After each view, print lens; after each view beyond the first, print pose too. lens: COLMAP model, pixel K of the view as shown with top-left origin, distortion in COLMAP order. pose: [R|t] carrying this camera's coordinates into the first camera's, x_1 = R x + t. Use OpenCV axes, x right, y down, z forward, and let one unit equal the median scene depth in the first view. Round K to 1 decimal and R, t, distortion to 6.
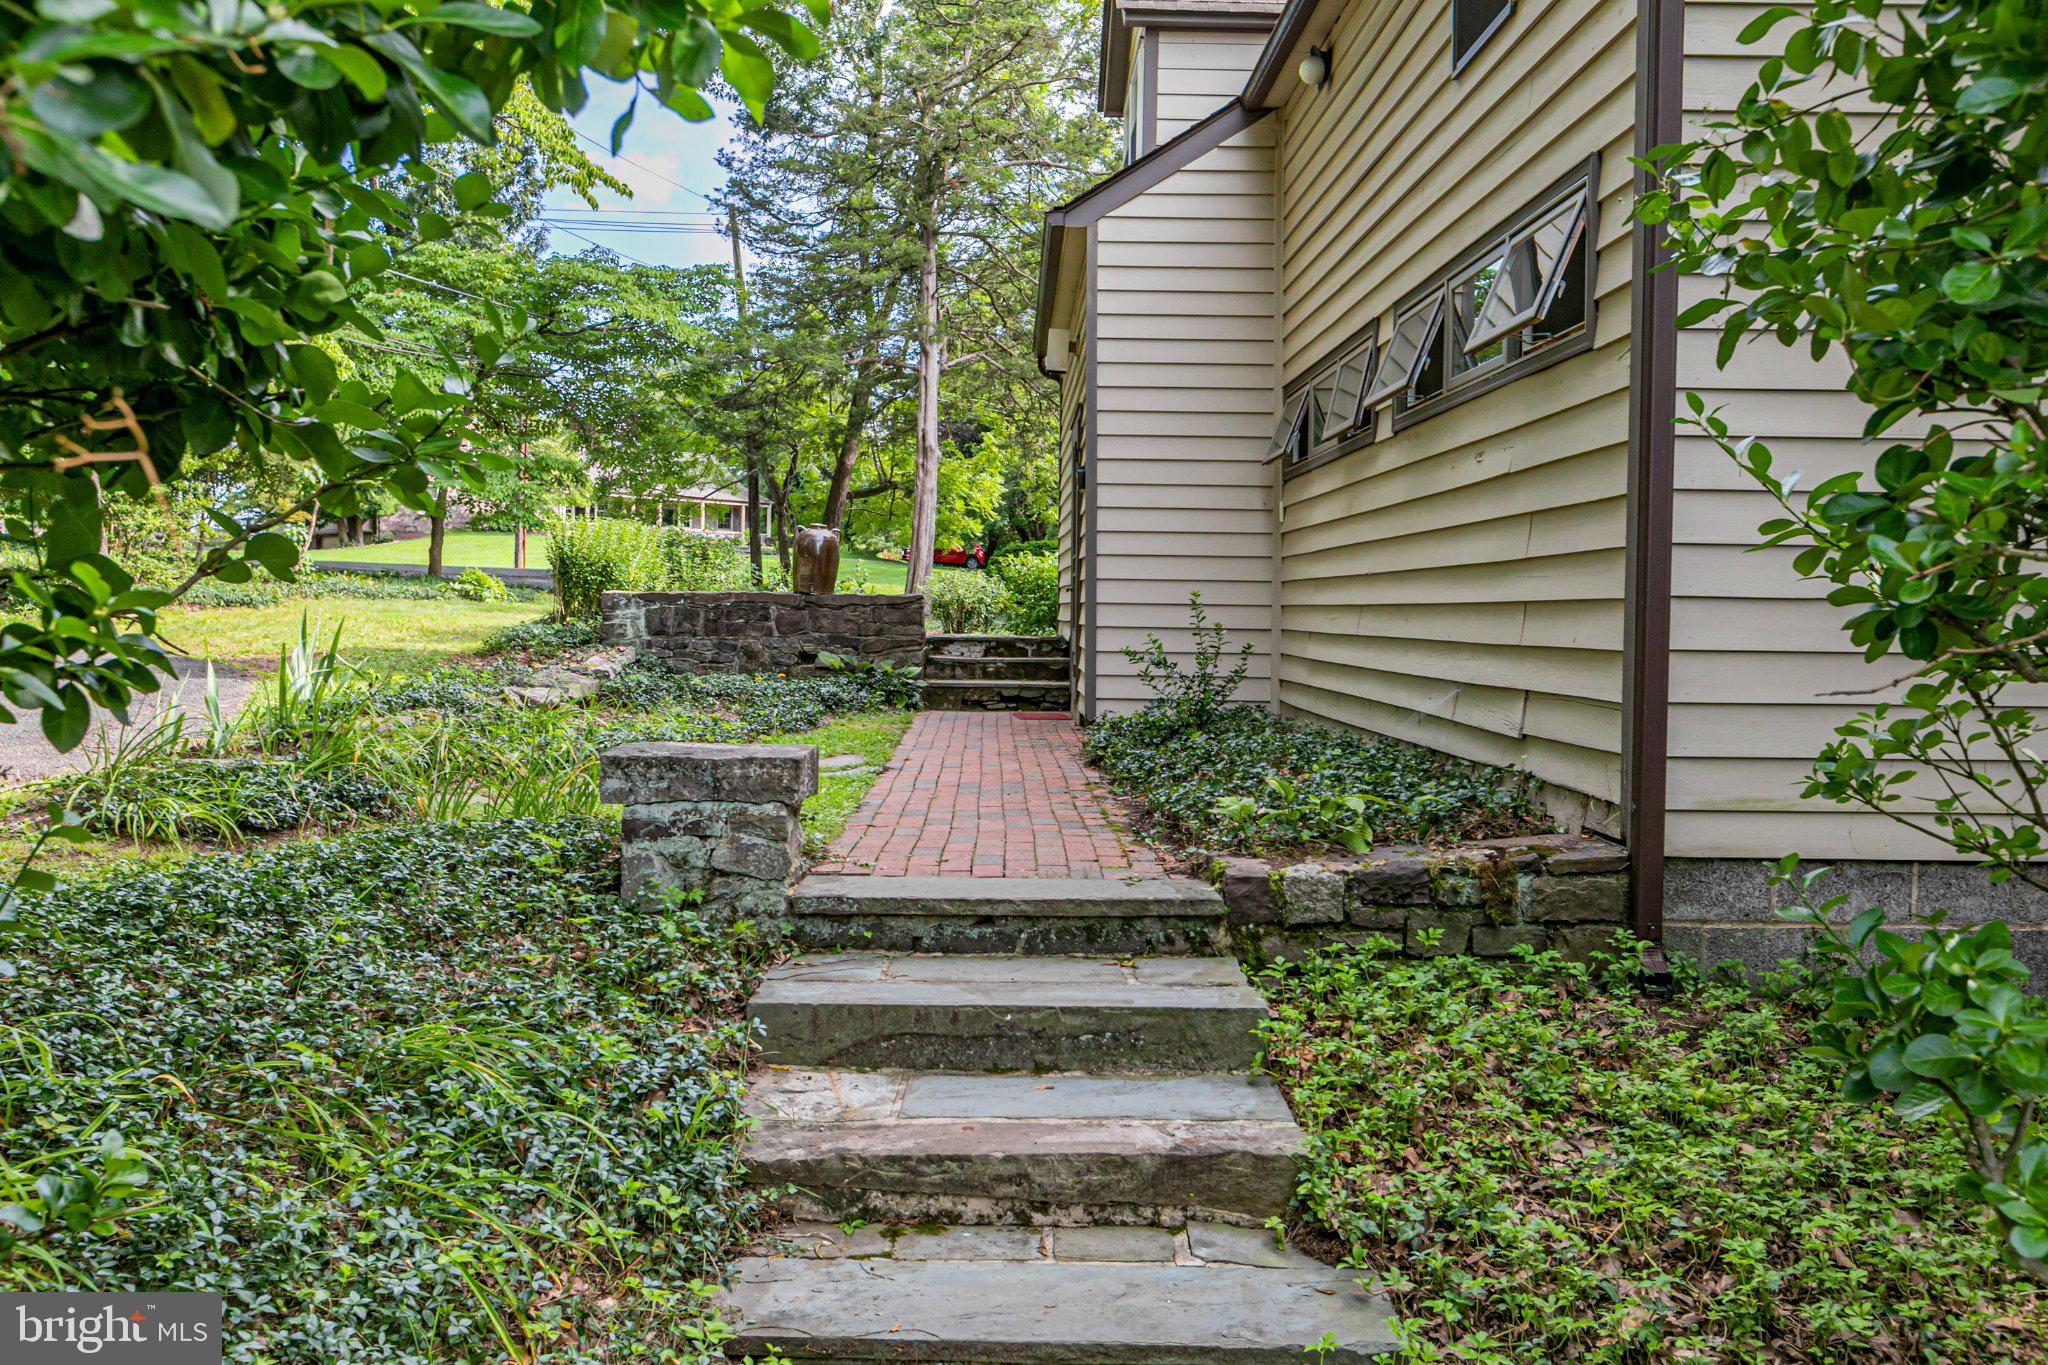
lens RADIAL K [[1710.0, 0, 1020.4], [0, 1710.0, 685.5], [0, 0, 1]] dist [0.009240, 0.001110]
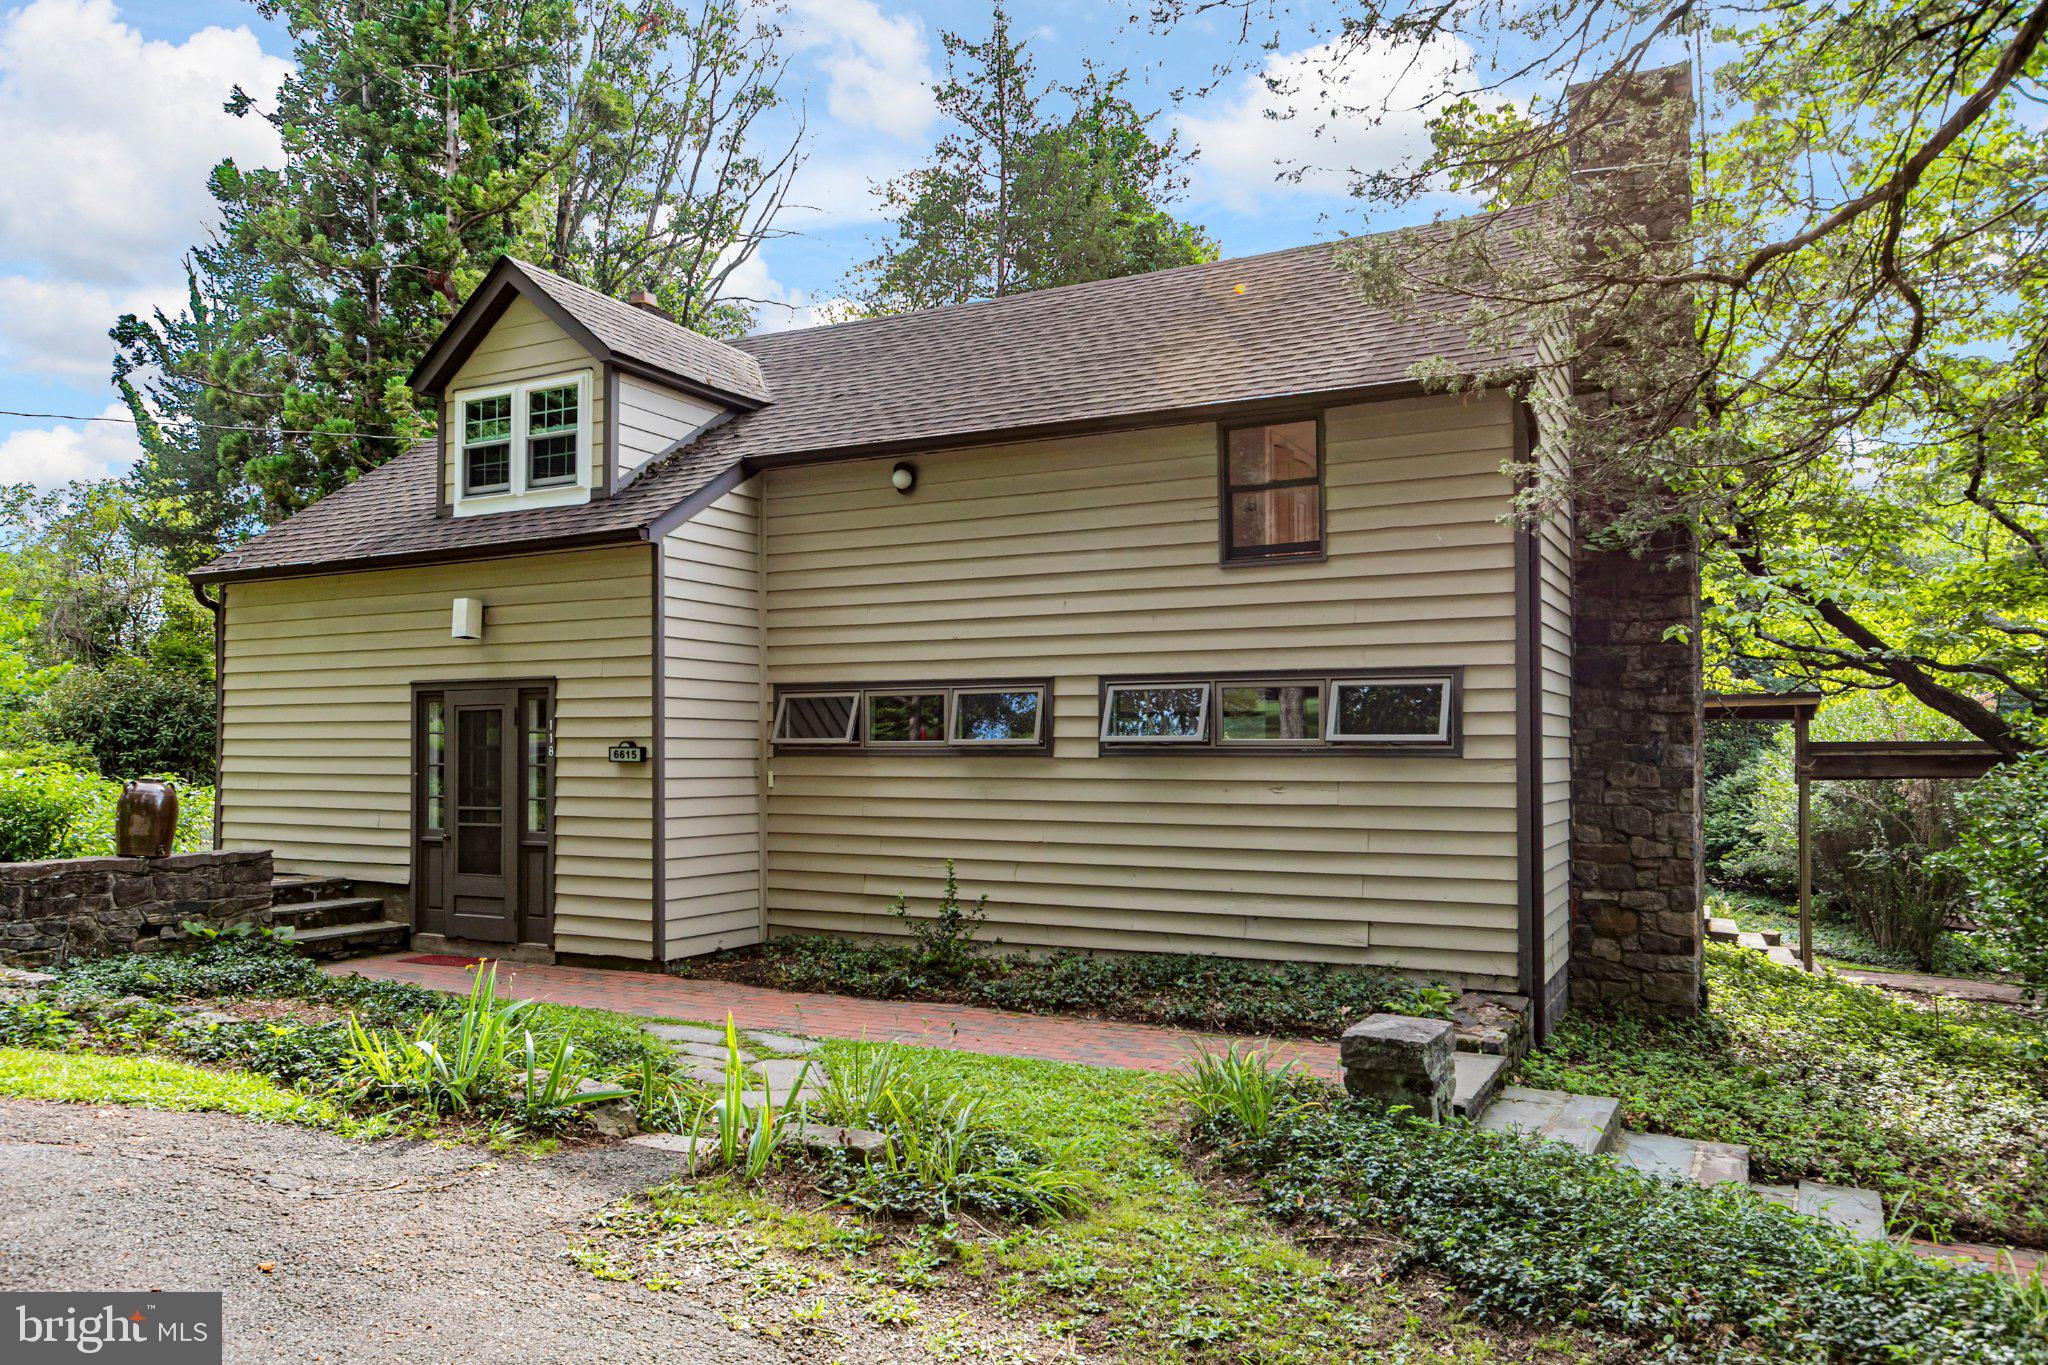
lens RADIAL K [[1448.4, 0, 1023.8], [0, 1448.4, 684.0], [0, 0, 1]] dist [0.007348, 0.001834]
pose [[0.484308, 0.033796, 0.874244, -0.683746], [0.043431, 0.997093, -0.062604, -0.092119], [-0.873819, 0.068289, 0.481433, 0.288304]]
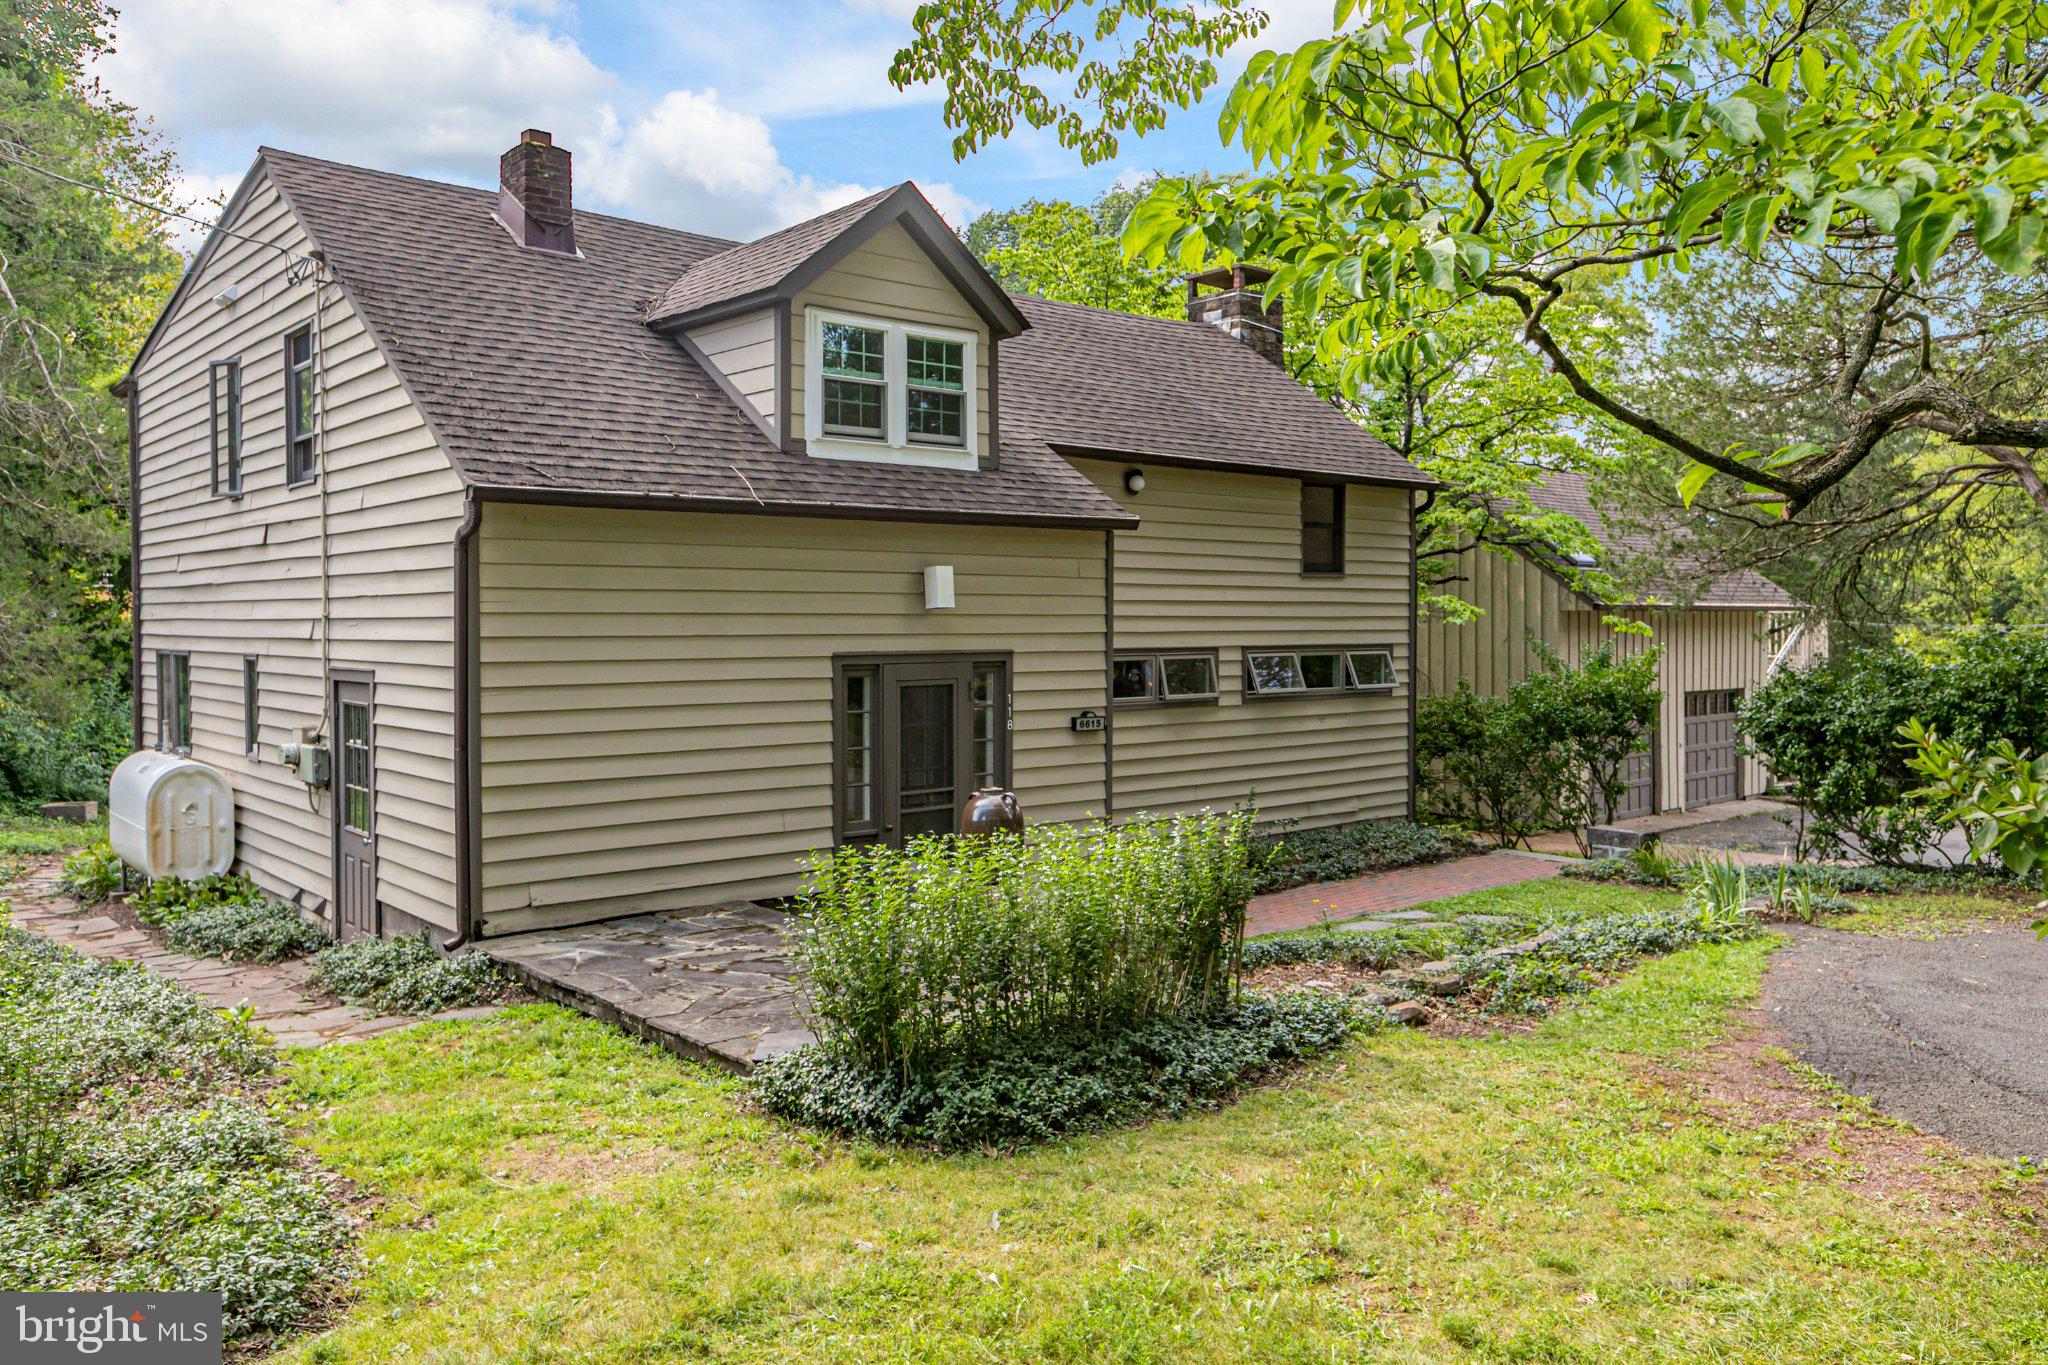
lens RADIAL K [[1532.1, 0, 1024.2], [0, 1532.1, 673.2], [0, 0, 1]] dist [0.000610, 0.000031]
pose [[-0.640774, -0.030579, 0.767120, -0.782555], [0.034222, 0.997076, 0.068331, -0.229093], [-0.766966, 0.070037, -0.637854, 1.711884]]
